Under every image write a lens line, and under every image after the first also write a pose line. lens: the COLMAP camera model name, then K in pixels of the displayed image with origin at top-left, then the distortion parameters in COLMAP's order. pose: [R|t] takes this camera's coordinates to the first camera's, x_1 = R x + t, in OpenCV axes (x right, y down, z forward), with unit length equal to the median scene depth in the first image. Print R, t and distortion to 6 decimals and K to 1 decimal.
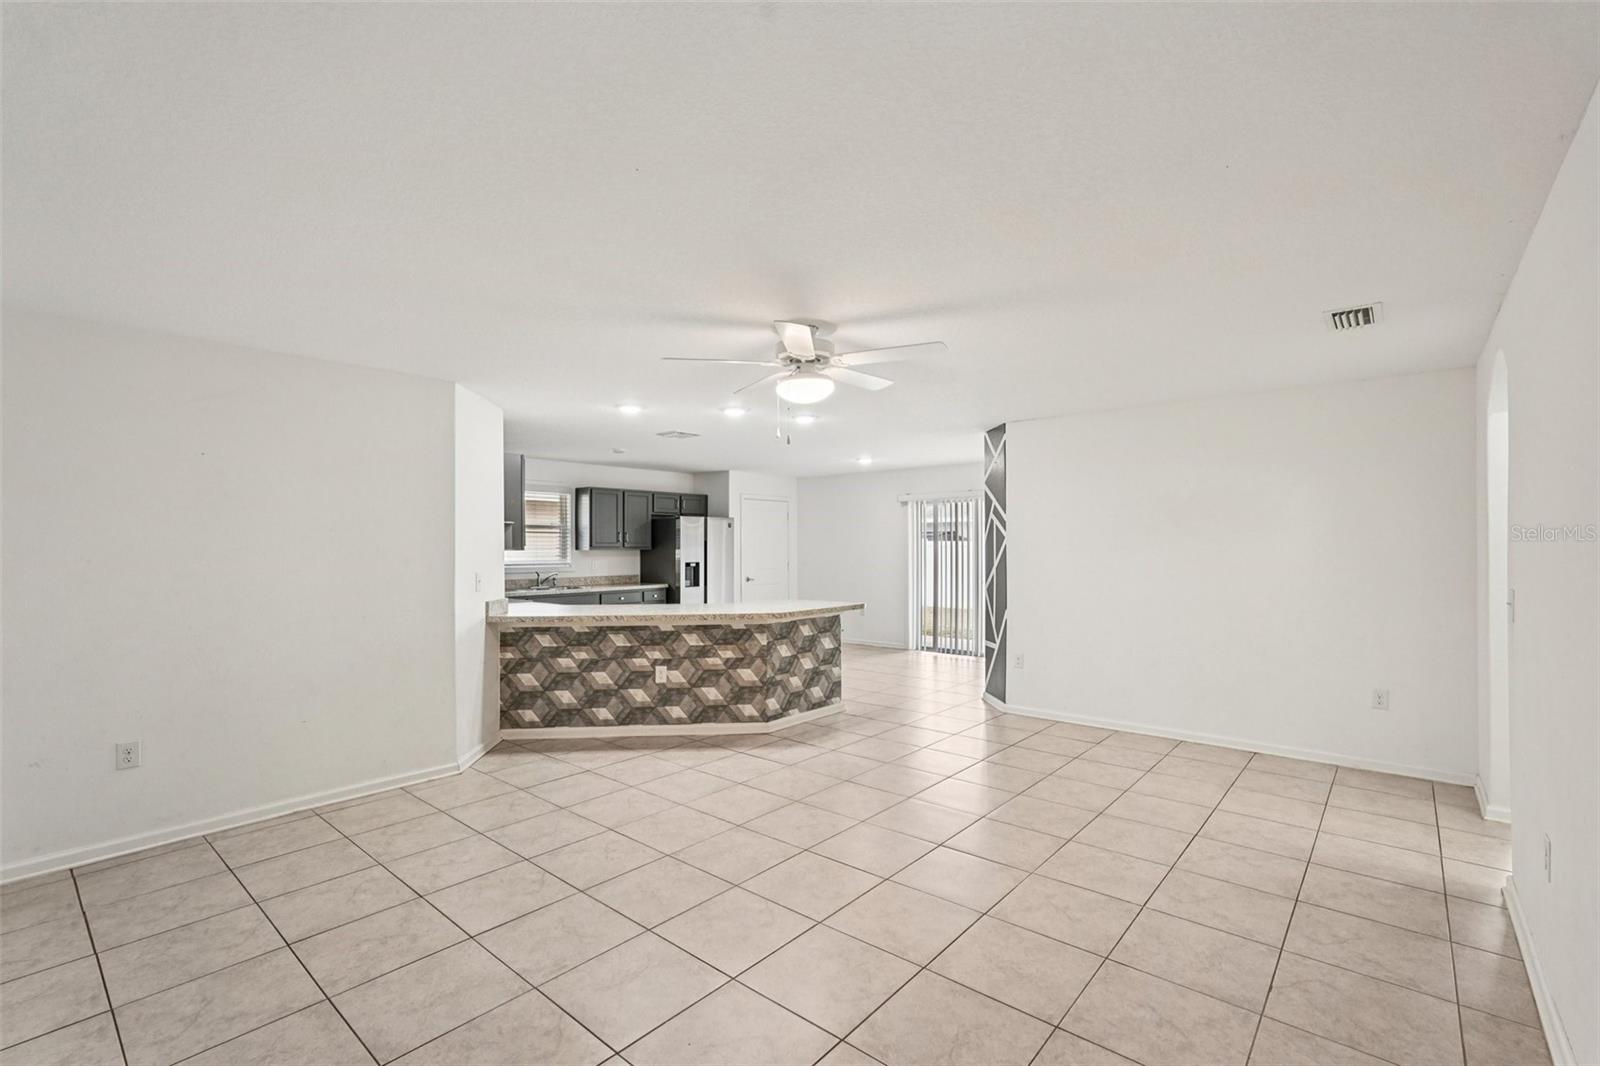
lens RADIAL K [[710.1, 0, 814.5], [0, 710.1, 537.8], [0, 0, 1]] dist [-0.015056, 0.008228]
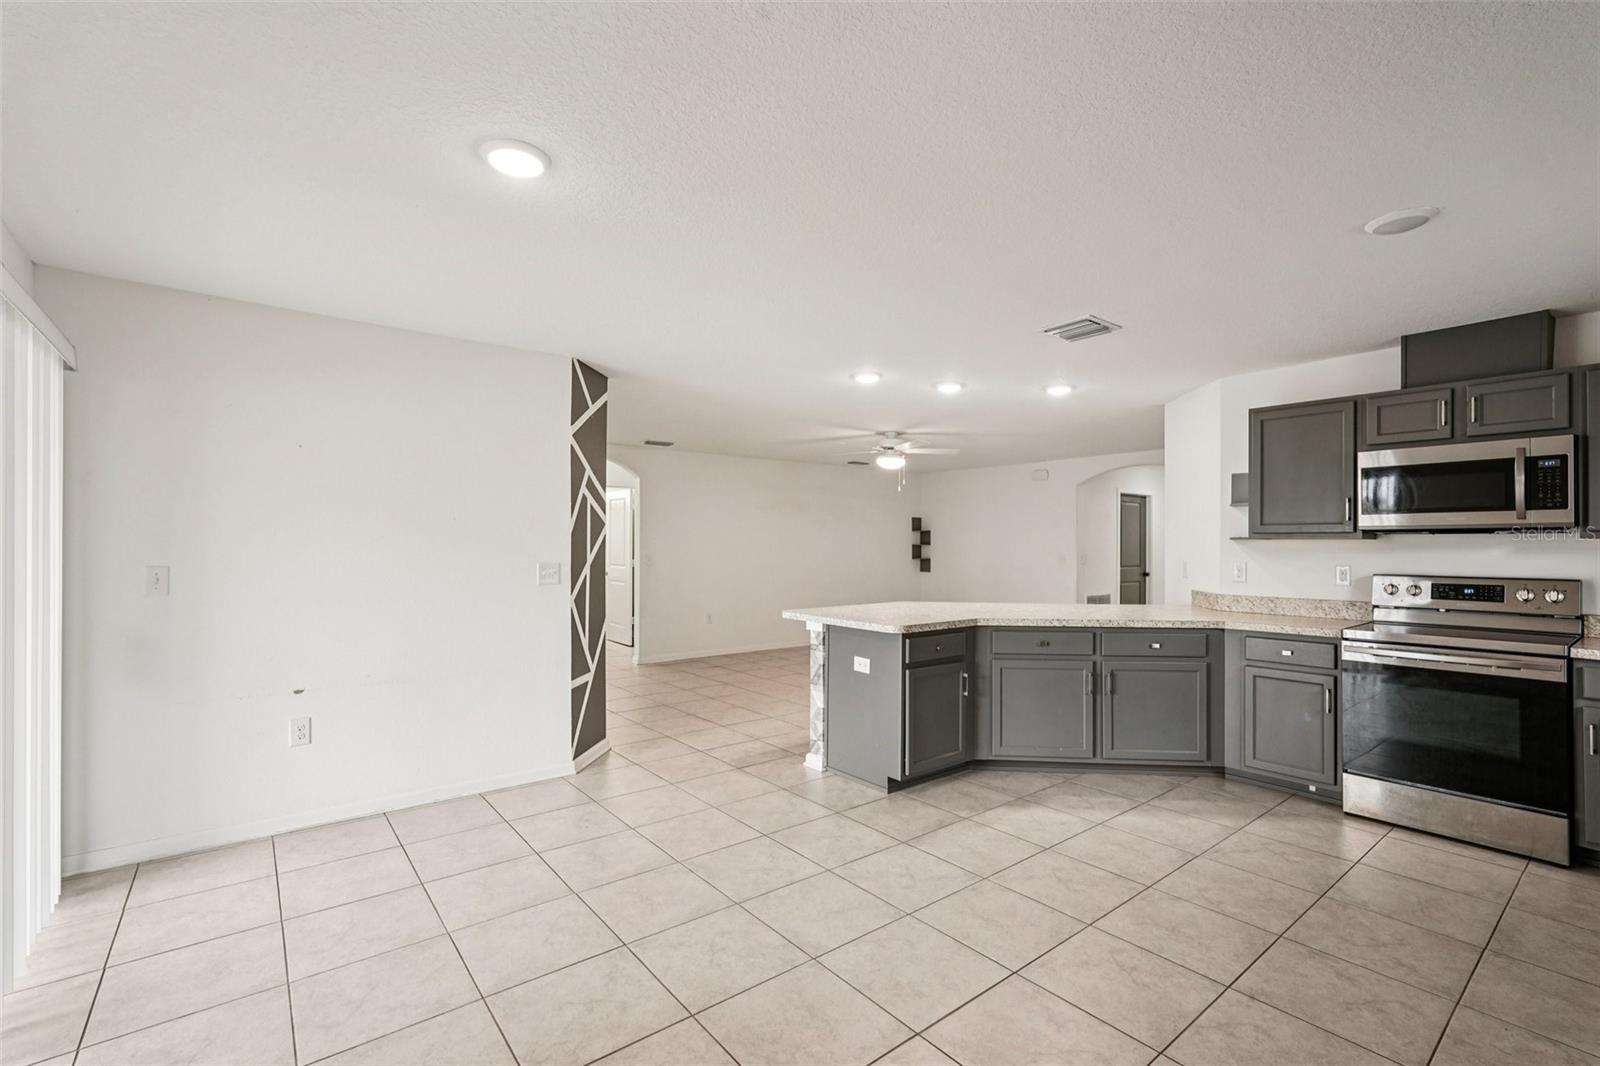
lens RADIAL K [[710.1, 0, 794.9], [0, 710.1, 539.1], [0, 0, 1]] dist [-0.015056, 0.008228]
pose [[-0.976986, 0.002247, 0.213291, -0.114234], [-0.001480, 0.999849, -0.017313, 0.033265], [-0.213298, -0.017230, -0.976835, 1.956327]]
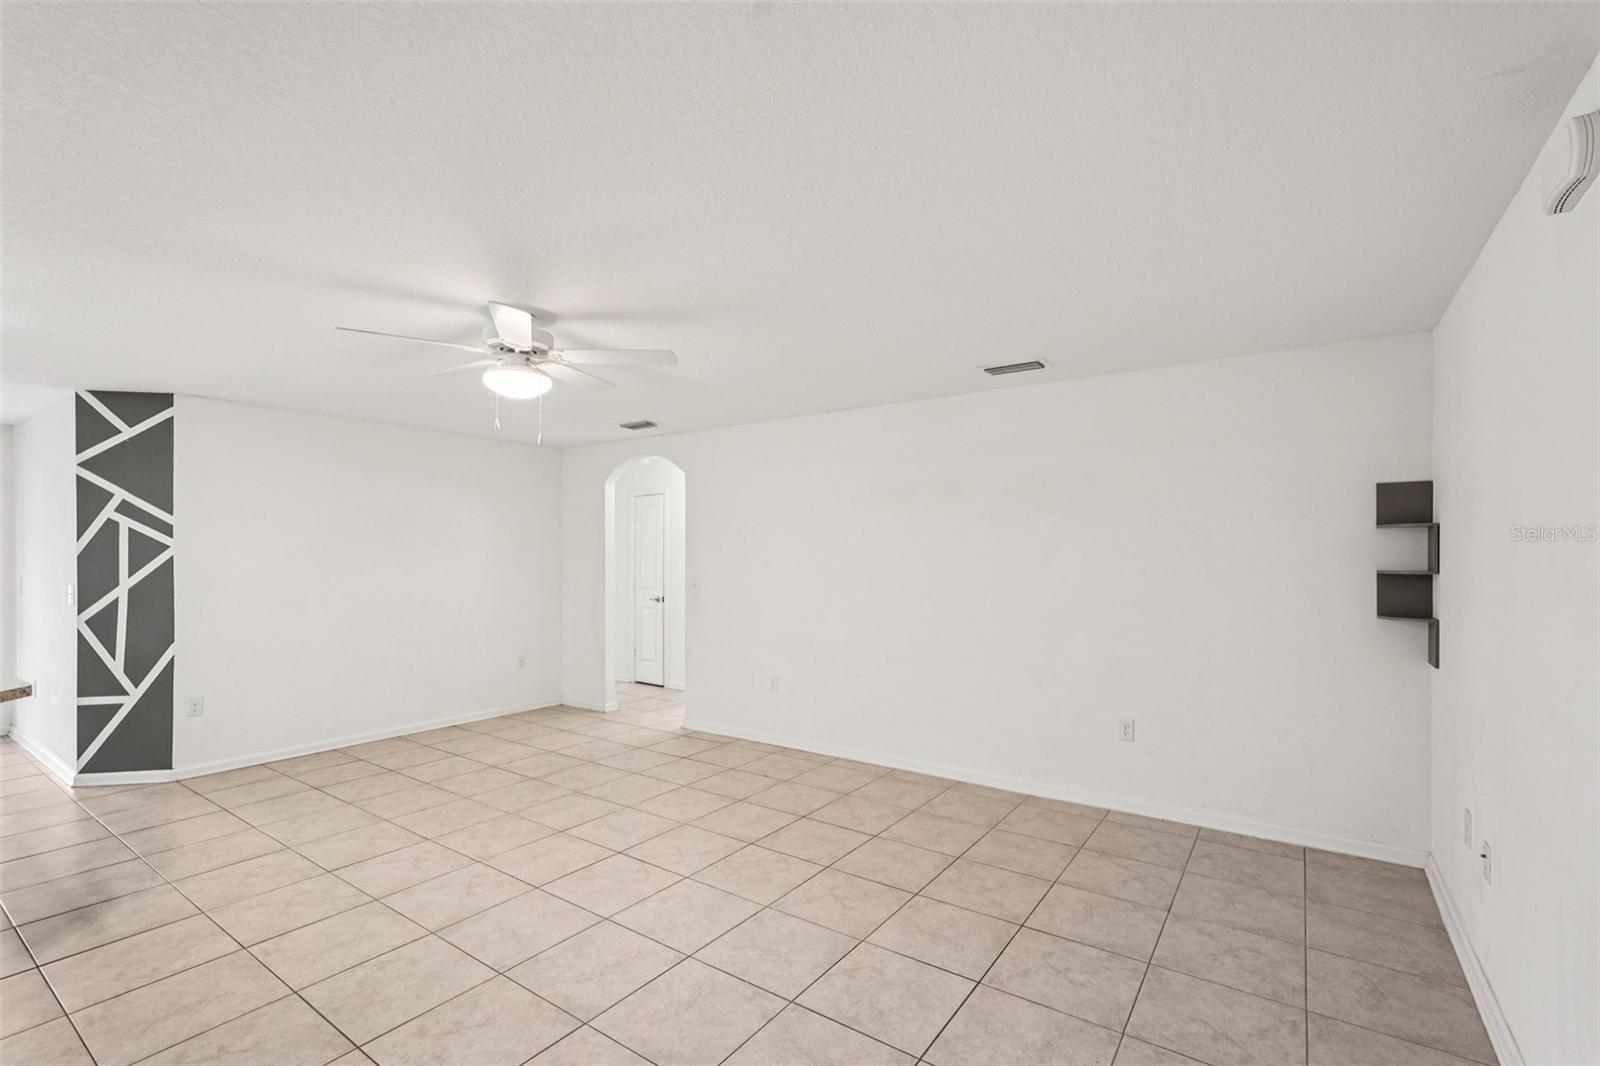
lens RADIAL K [[710.1, 0, 792.9], [0, 710.1, 553.2], [0, 0, 1]] dist [-0.015056, 0.008228]
pose [[-0.074779, 0.006727, 0.997177, -0.591520], [-0.009356, 0.999929, -0.007447, 0.006823], [-0.997156, -0.009886, -0.074711, 0.460272]]
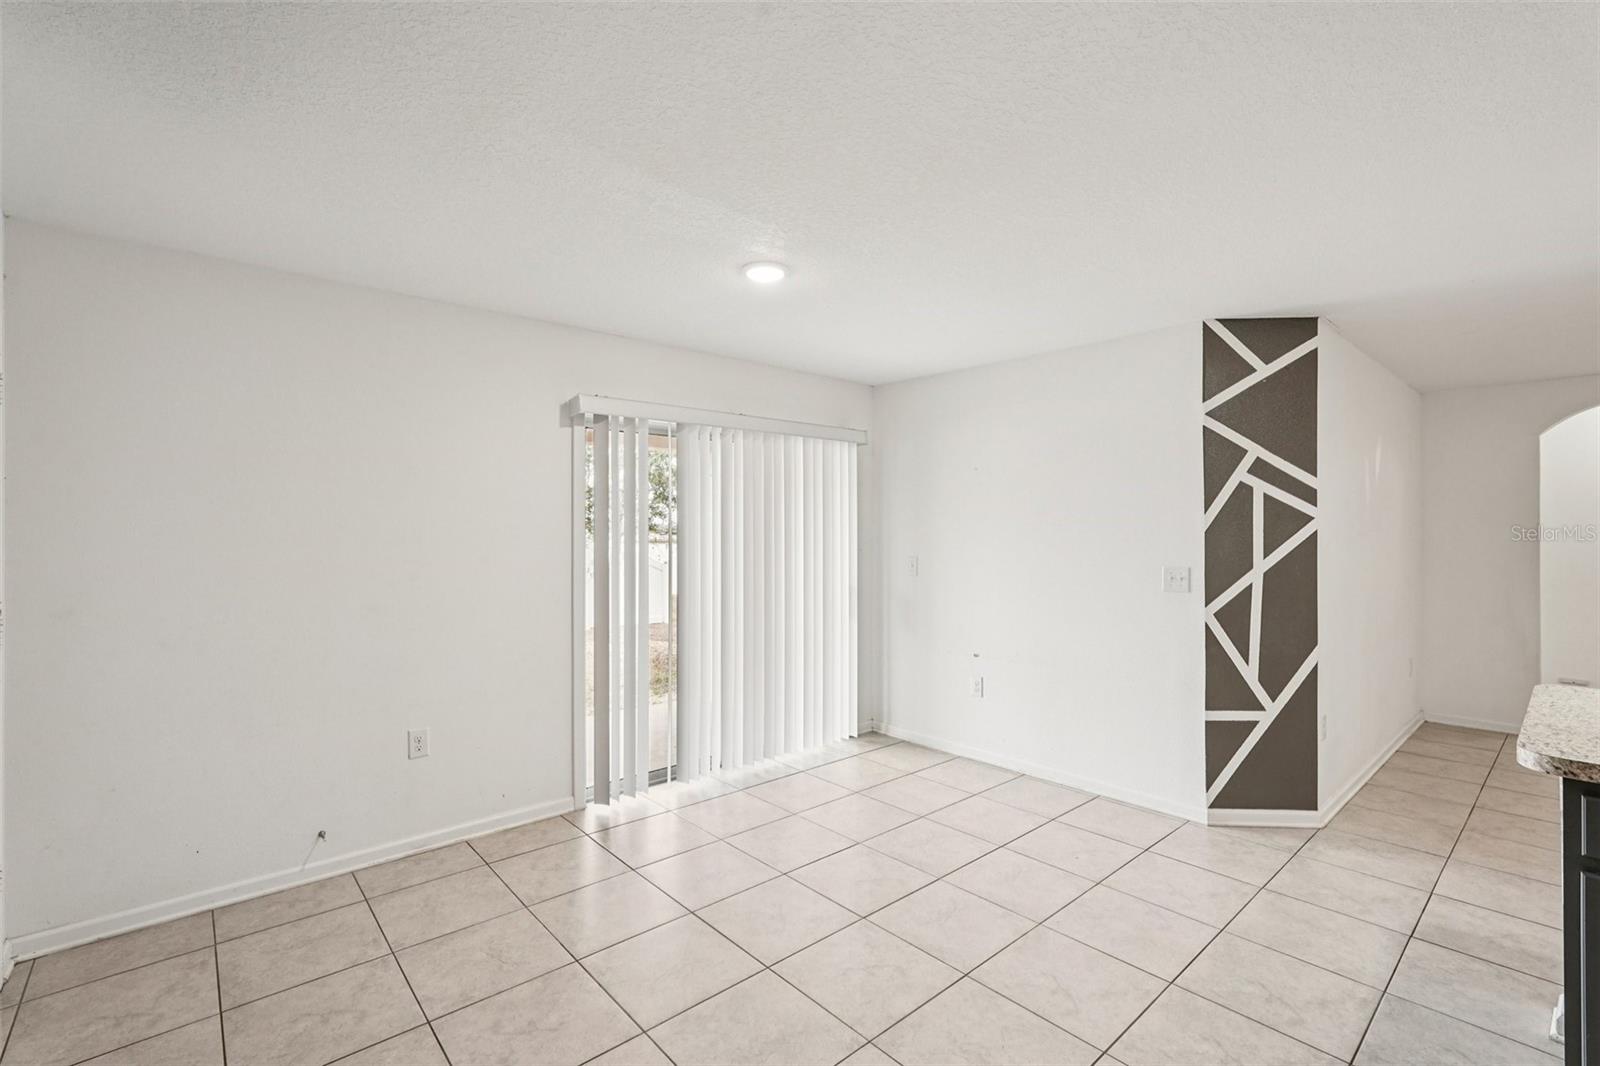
lens RADIAL K [[710.1, 0, 808.4], [0, 710.1, 533.4], [0, 0, 1]] dist [-0.015056, 0.008228]
pose [[0.153821, 0.005853, 0.988081, -0.402178], [-0.013202, 0.999905, -0.003868, 0.021909], [-0.988010, -0.012450, 0.153884, 1.497843]]
